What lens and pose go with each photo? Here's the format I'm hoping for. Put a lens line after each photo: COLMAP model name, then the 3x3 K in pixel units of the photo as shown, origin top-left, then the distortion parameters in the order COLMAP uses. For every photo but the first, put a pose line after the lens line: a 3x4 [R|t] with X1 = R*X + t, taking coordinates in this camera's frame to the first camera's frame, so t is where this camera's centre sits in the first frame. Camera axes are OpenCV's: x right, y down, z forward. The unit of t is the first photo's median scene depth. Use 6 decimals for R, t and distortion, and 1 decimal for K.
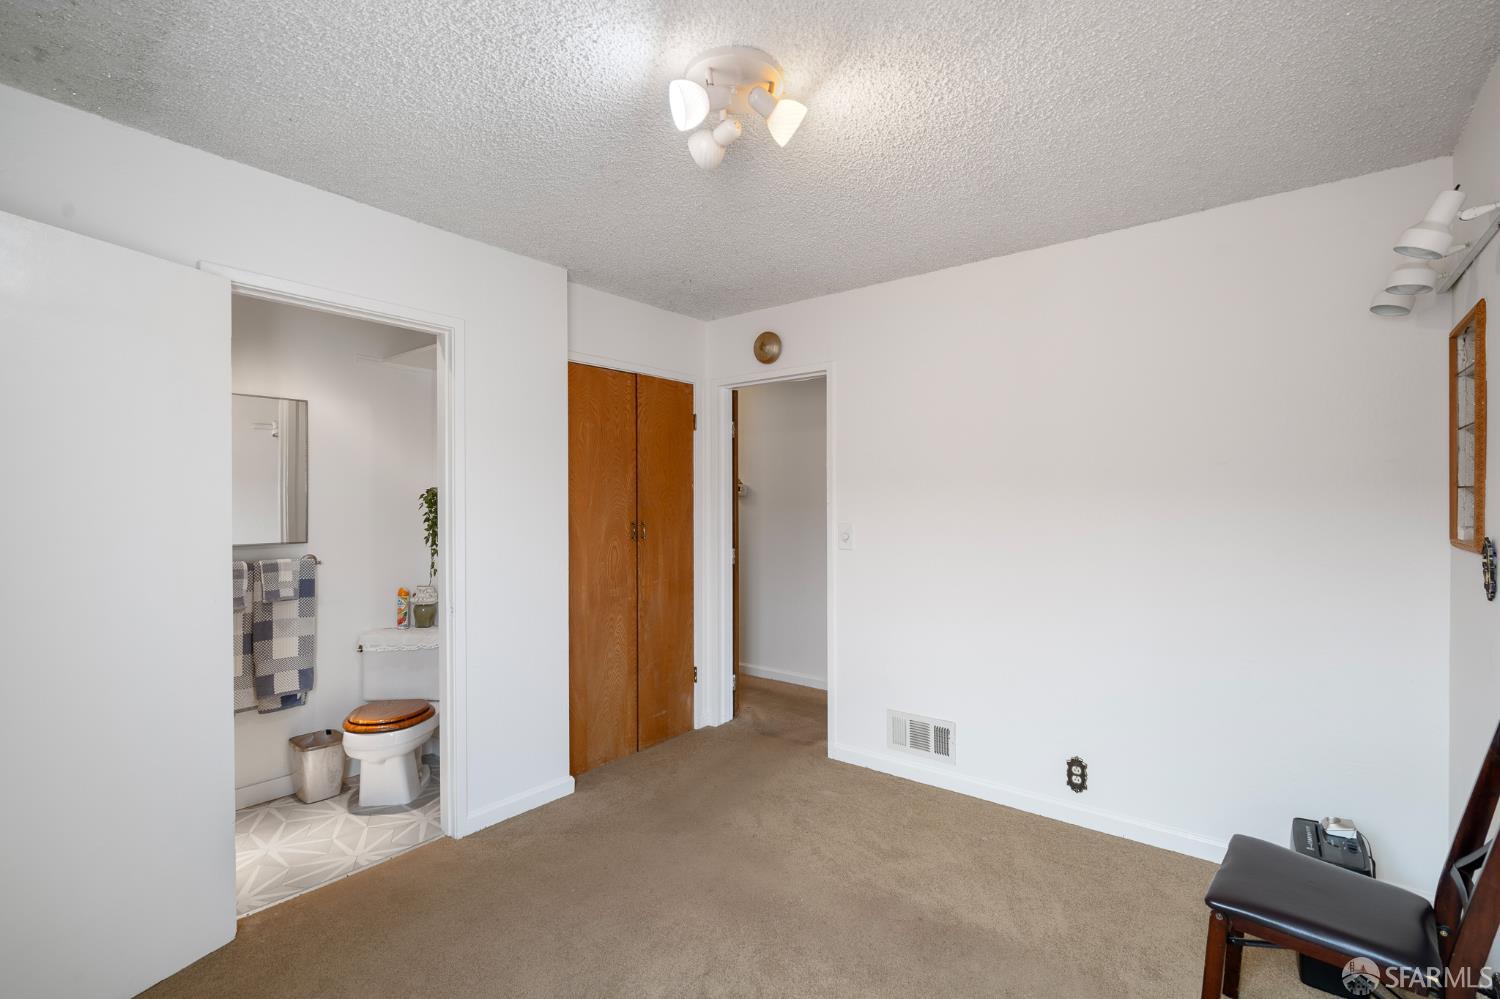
lens RADIAL K [[676.1, 0, 747.0], [0, 676.1, 506.5], [0, 0, 1]] dist [-0.002939, 0.000659]
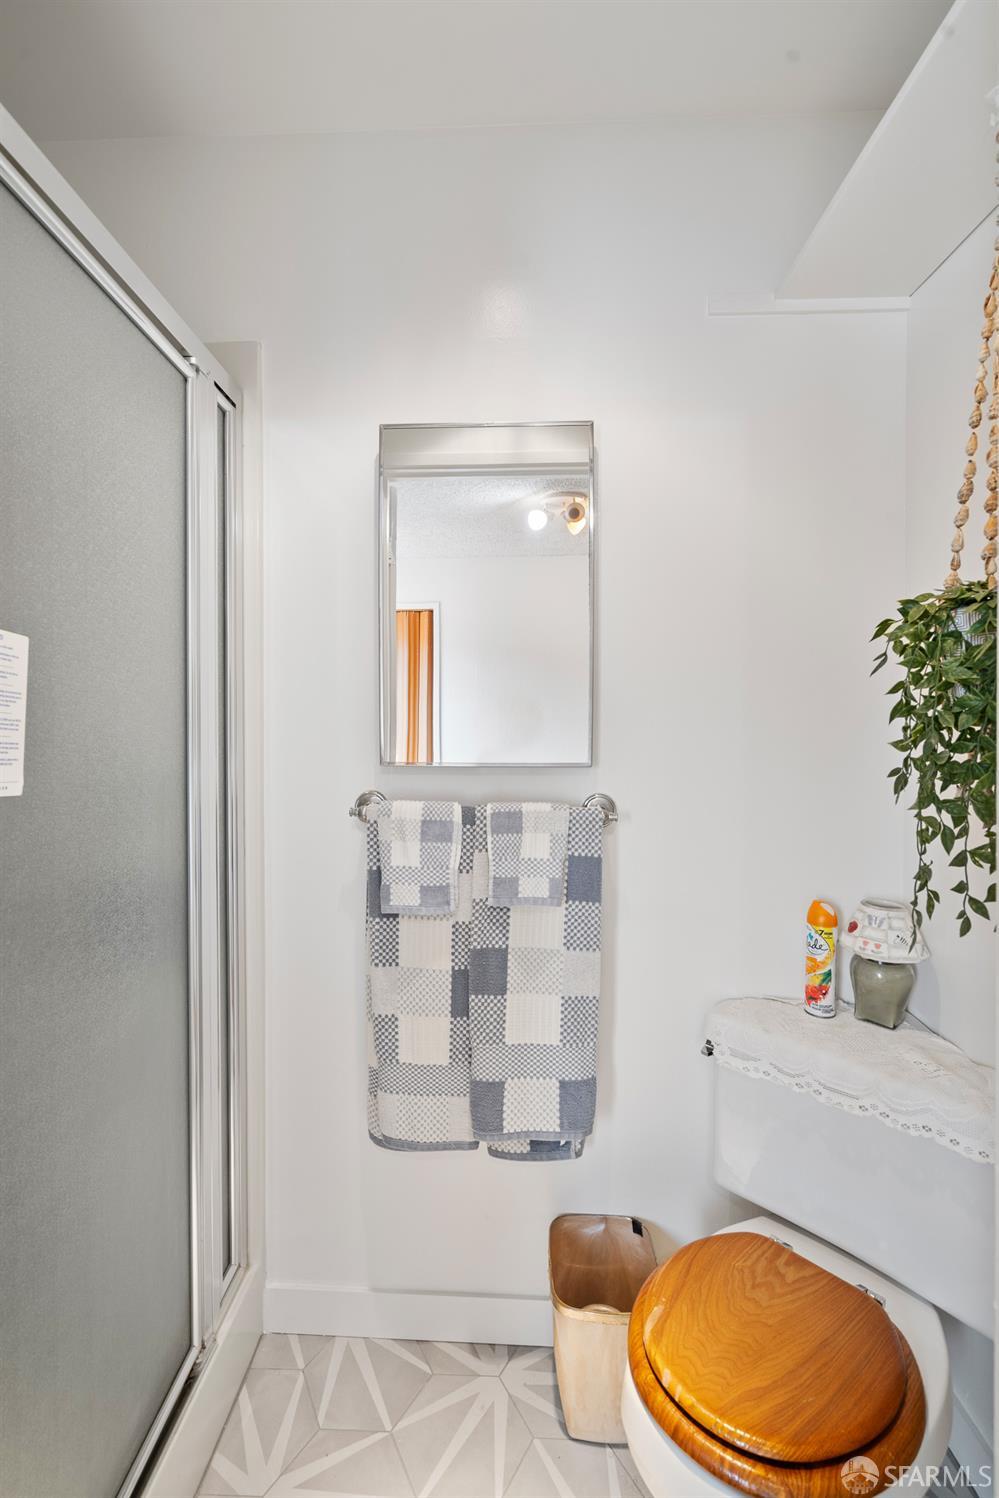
lens RADIAL K [[680.0, 0, 494.0], [0, 680.0, 723.2], [0, 0, 1]] dist [-0.005858, 0.000774]
pose [[0.582562, 0.009885, -0.812726, -0.357449], [-0.009616, 0.999940, 0.005269, 0.026313], [0.812729, 0.004746, 0.582622, 0.727793]]
